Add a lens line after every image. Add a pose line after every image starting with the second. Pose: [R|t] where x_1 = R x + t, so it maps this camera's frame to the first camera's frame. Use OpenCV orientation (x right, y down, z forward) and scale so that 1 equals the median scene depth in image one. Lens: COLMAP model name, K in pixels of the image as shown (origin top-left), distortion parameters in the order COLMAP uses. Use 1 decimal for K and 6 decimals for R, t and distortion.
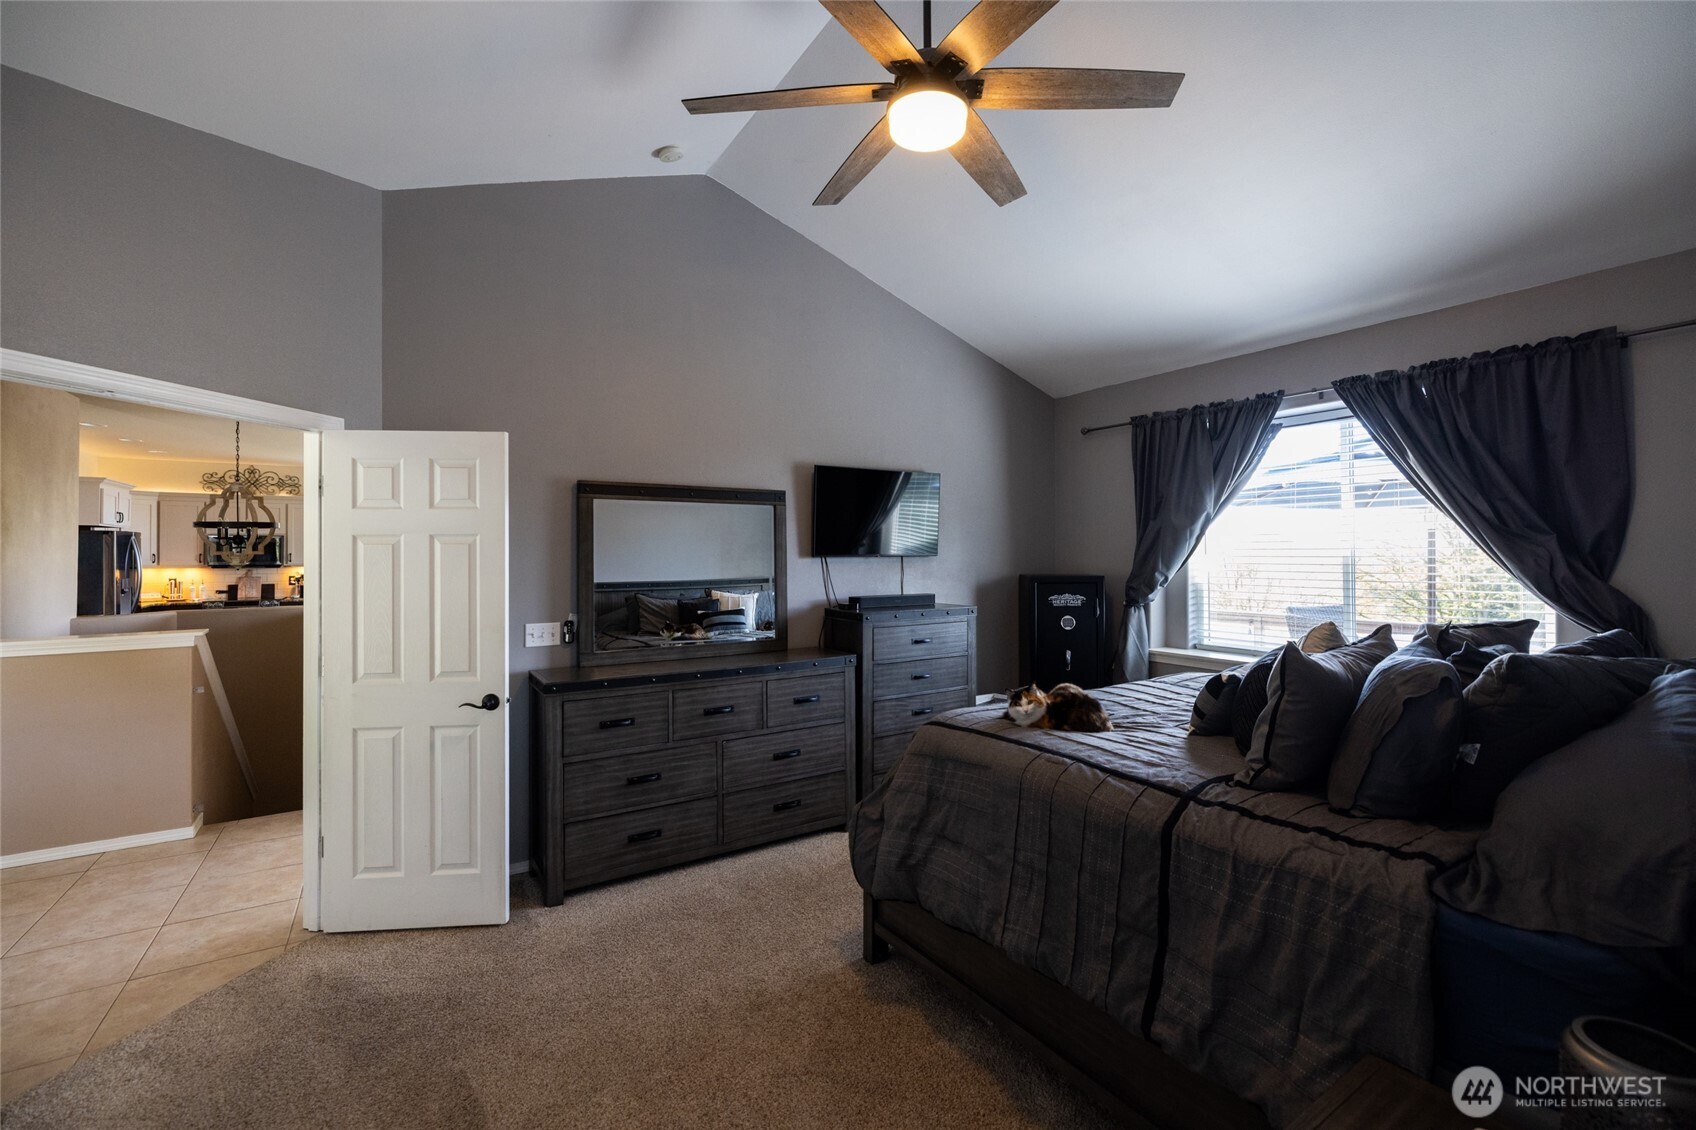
lens RADIAL K [[721.9, 0, 852.5], [0, 721.9, 552.5], [0, 0, 1]] dist [0.006736, -0.001702]
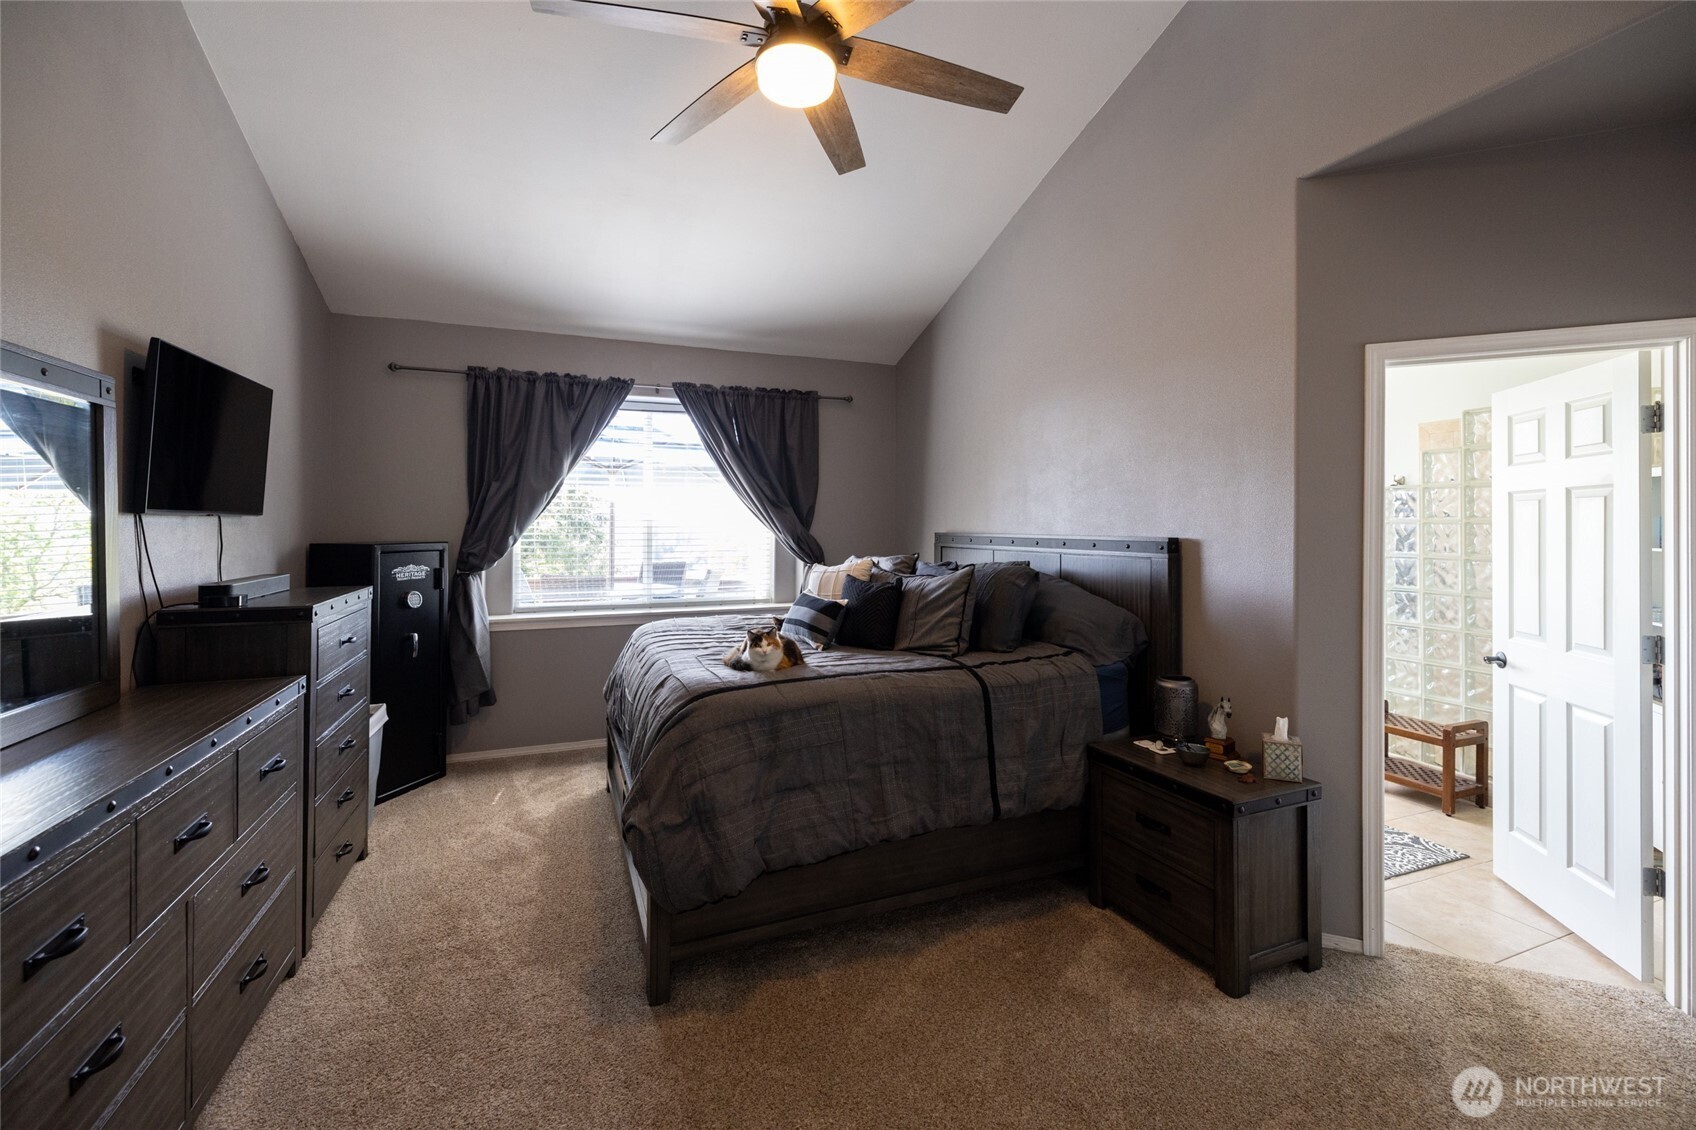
lens RADIAL K [[721.9, 0, 854.2], [0, 721.9, 521.4], [0, 0, 1]] dist [0.006736, -0.001702]
pose [[0.172094, 0.008215, 0.985046, -0.508734], [0.002211, 0.999959, -0.008726, 0.020393], [-0.985078, 0.003679, 0.172069, 0.438236]]
